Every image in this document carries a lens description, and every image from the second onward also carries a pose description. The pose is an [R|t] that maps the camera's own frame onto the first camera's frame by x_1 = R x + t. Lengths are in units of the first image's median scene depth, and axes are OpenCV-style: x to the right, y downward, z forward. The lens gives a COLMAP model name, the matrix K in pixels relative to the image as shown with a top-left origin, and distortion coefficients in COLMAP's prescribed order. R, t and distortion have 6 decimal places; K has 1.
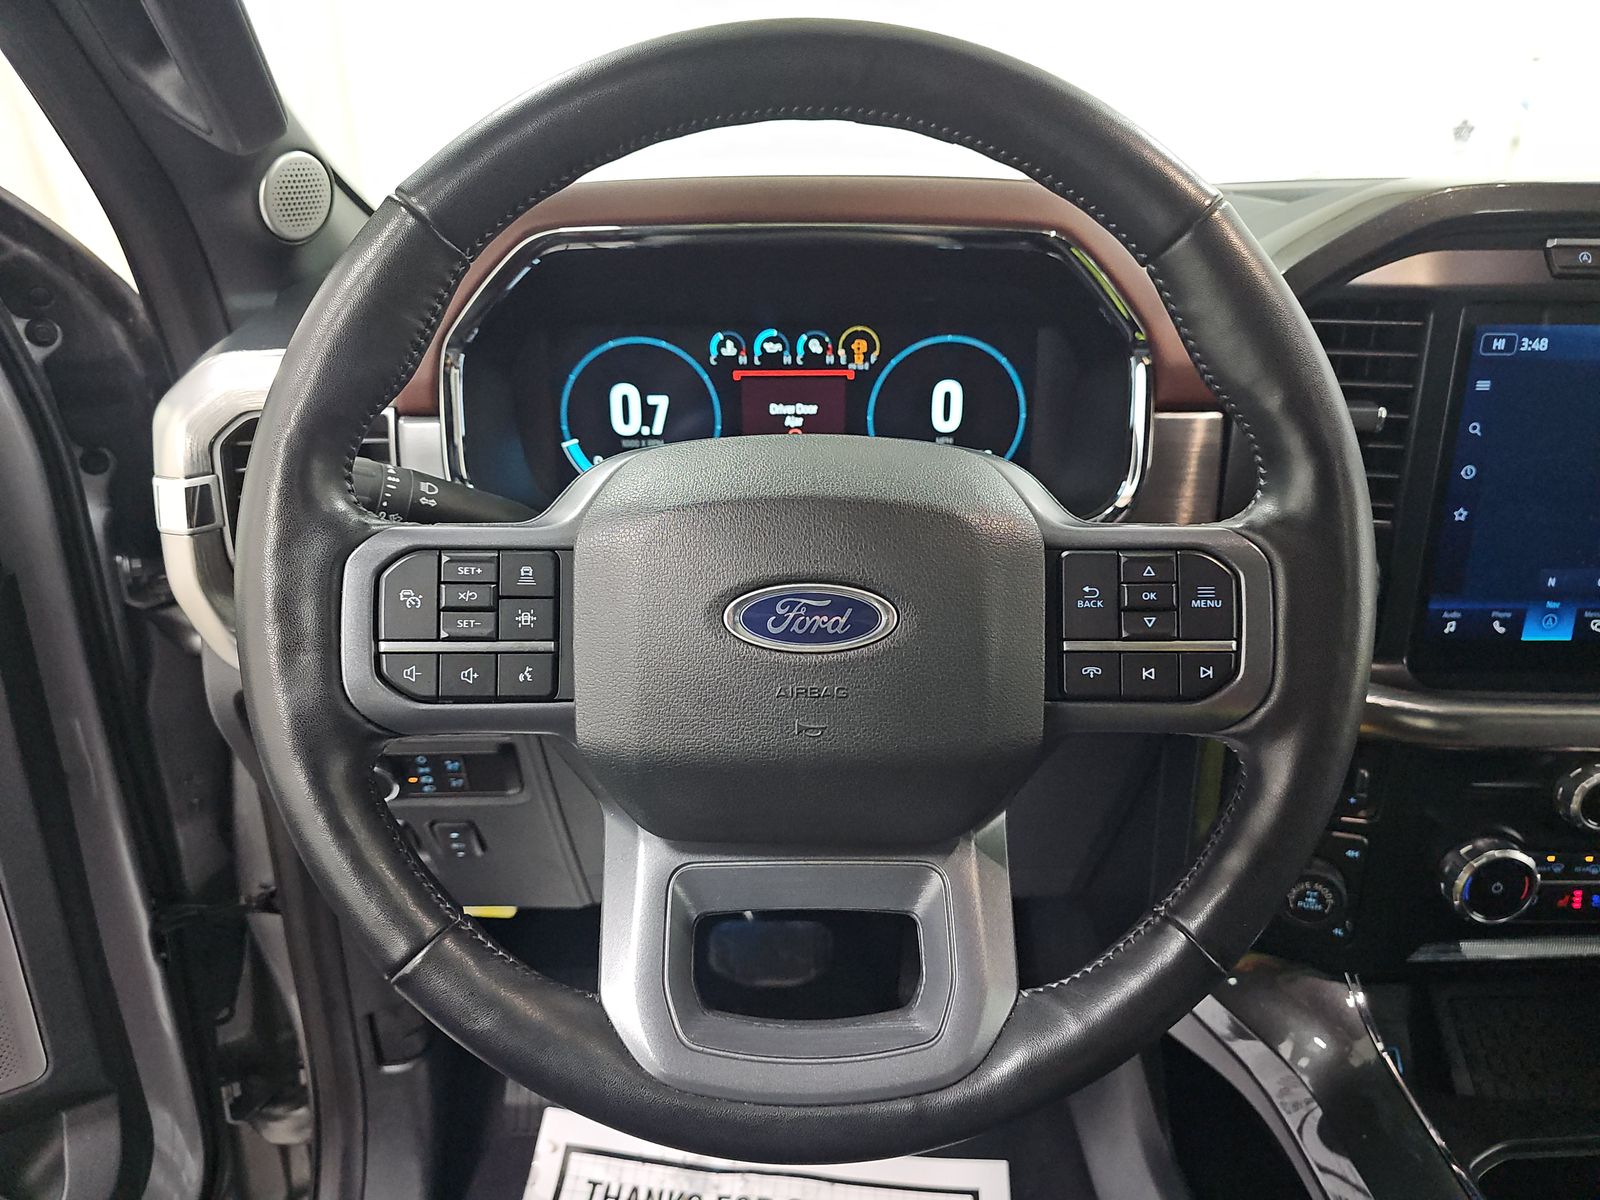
lens RADIAL K [[1076.8, 0, 810.5], [0, 1076.8, 608.2], [0, 0, 1]] dist [0.017733, -0.029870]
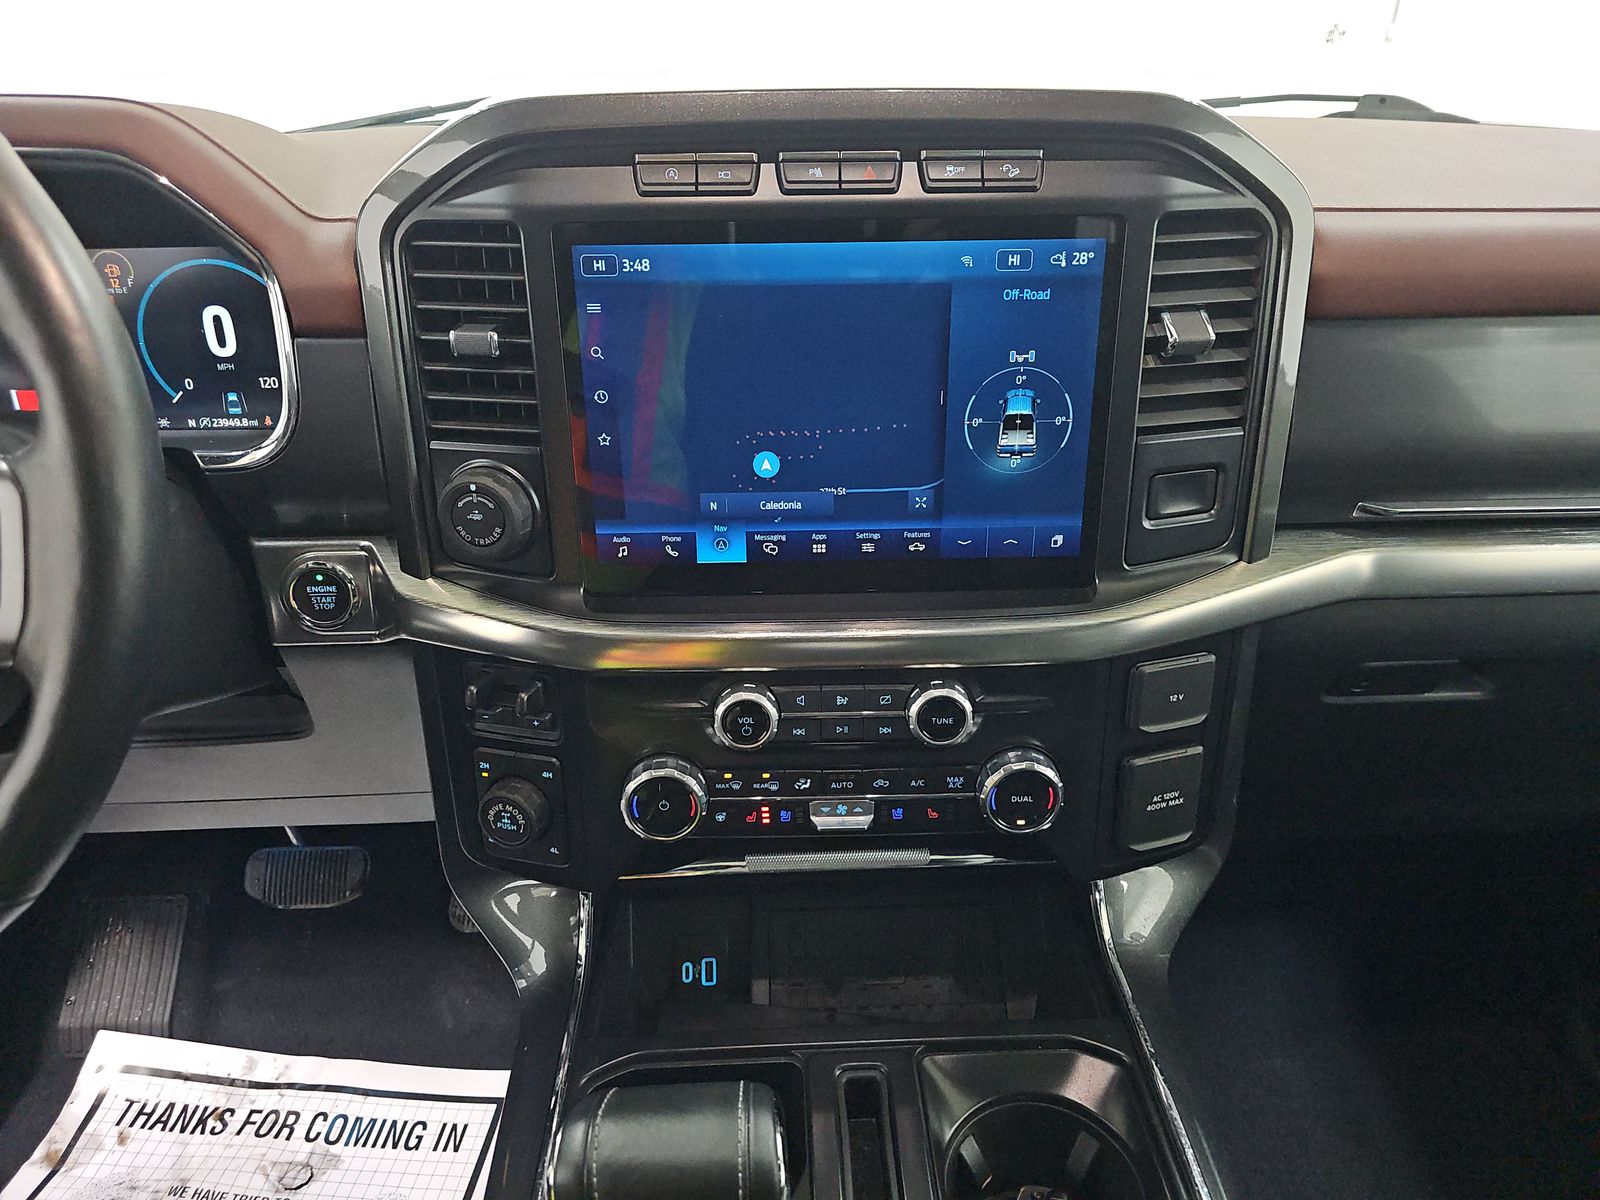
lens RADIAL K [[1076.8, 0, 806.5], [0, 1076.8, 608.3], [0, 0, 1]] dist [0.017733, -0.029870]
pose [[0.999399, -0.016644, 0.030413, 0.634585], [0.014365, 0.997179, 0.073668, -0.001361], [-0.031554, -0.073187, 0.996819, -0.010640]]
